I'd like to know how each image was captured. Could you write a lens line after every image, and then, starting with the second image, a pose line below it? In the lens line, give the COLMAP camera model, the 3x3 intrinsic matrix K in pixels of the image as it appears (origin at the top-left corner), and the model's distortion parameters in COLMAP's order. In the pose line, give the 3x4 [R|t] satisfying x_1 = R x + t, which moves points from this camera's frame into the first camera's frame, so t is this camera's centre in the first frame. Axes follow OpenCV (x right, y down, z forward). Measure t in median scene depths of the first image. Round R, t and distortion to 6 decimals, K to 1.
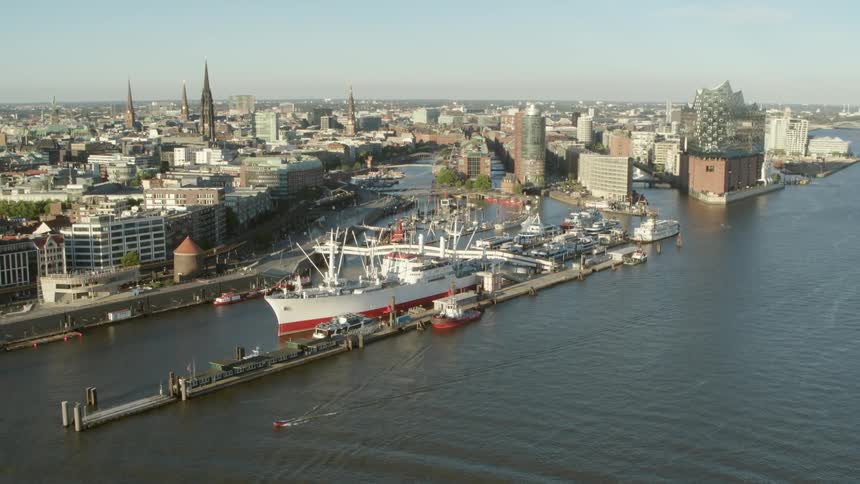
lens RADIAL K [[945.5, 0, 432.0], [0, 945.5, 244.0], [0, 0, 1]] dist [-0.149450, 0.000000]
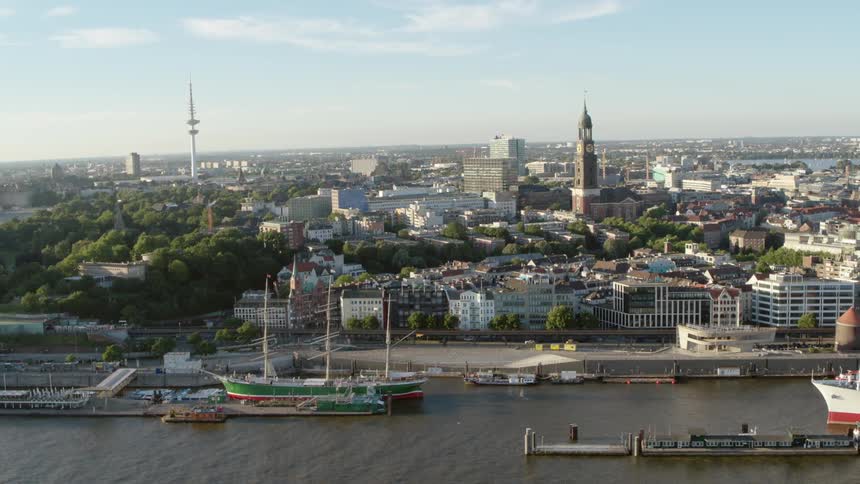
lens RADIAL K [[945.5, 0, 433.8], [0, 945.5, 246.7], [0, 0, 1]] dist [-0.149450, 0.000000]
pose [[0.498386, 0.082686, -0.863003, 0.397517], [-0.106064, 0.993779, 0.033964, -0.065419], [0.860443, 0.074606, 0.504055, 0.162452]]
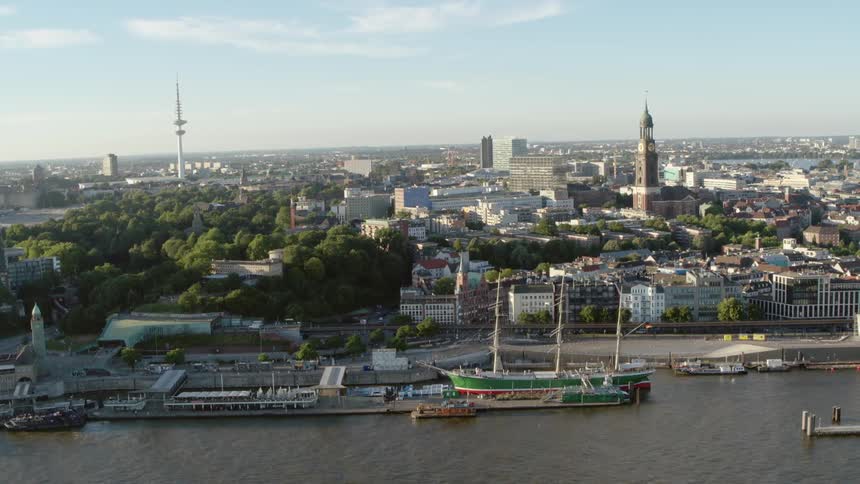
lens RADIAL K [[945.5, 0, 424.9], [0, 945.5, 245.6], [0, 0, 1]] dist [-0.149450, 0.000000]
pose [[0.542710, 0.077209, -0.836364, 0.242357], [-0.101619, 0.994487, 0.025867, -0.024855], [0.833750, 0.070952, 0.547564, -0.105706]]
